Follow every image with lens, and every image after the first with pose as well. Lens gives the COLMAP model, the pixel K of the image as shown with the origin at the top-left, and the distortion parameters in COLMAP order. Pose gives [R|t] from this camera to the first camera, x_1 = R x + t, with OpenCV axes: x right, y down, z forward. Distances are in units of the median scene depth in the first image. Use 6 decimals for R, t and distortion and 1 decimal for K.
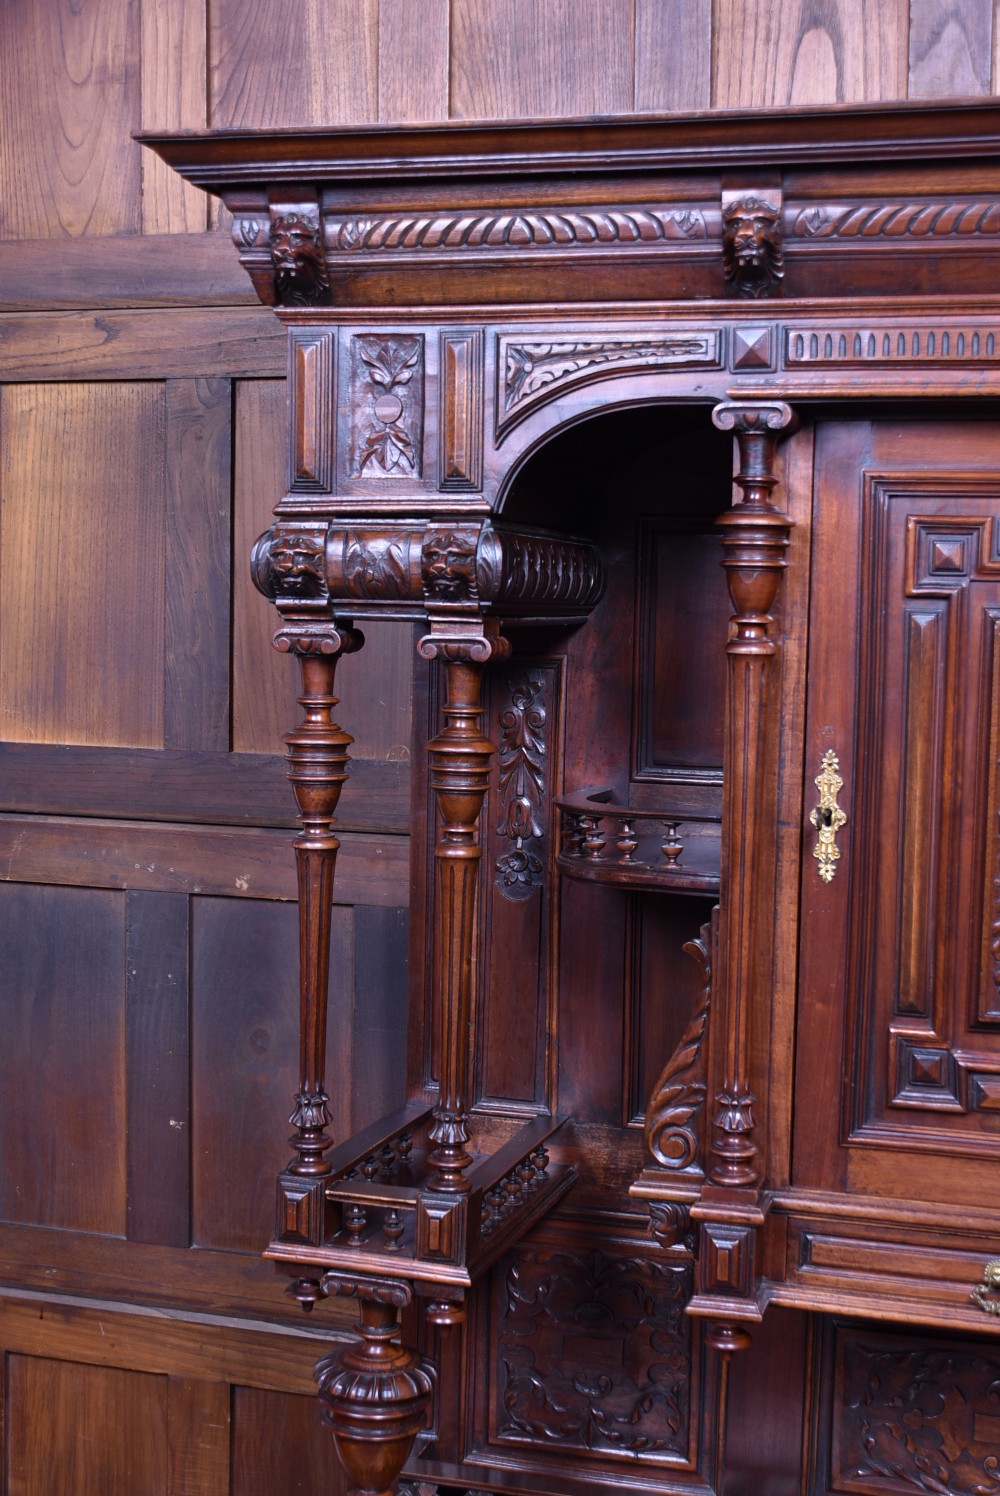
lens RADIAL K [[2075.2, 0, 531.5], [0, 2075.2, 795.0], [0, 0, 1]] dist [-0.059462, 0.235826]
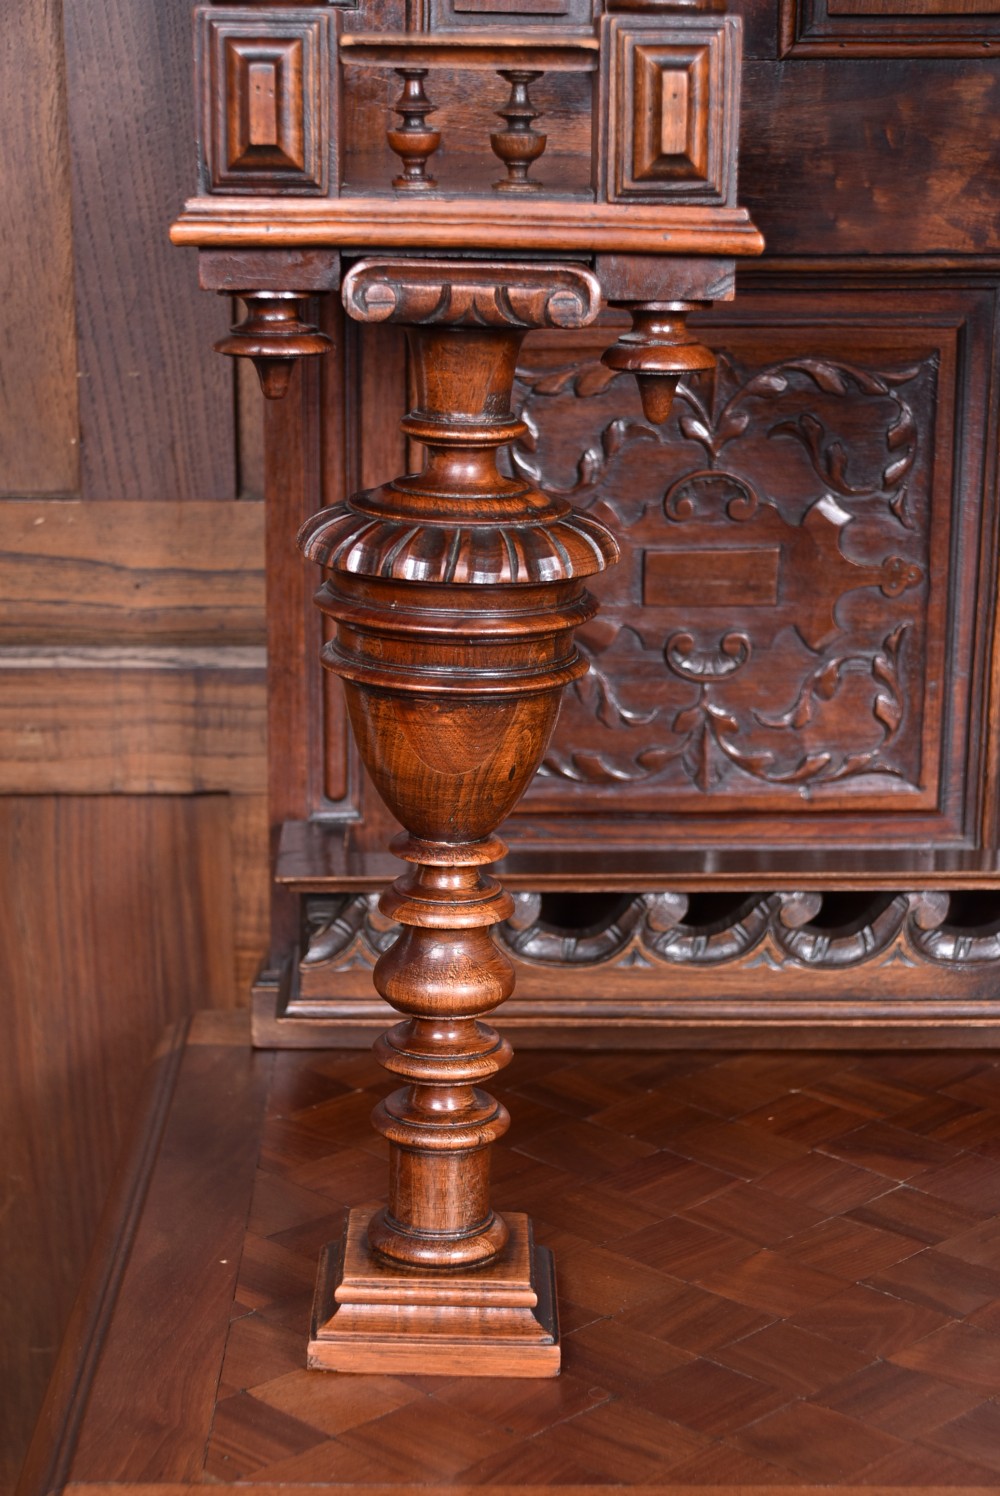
lens RADIAL K [[2706.9, 0, 498.5], [0, 2706.9, 797.6], [0, 0, 1]] dist [-0.045158, 0.095072]
pose [[0.948650, -0.097124, 0.301049, -0.242742], [0.043683, 0.982802, 0.179419, 0.251314], [-0.313297, -0.157055, 0.936578, 0.542682]]
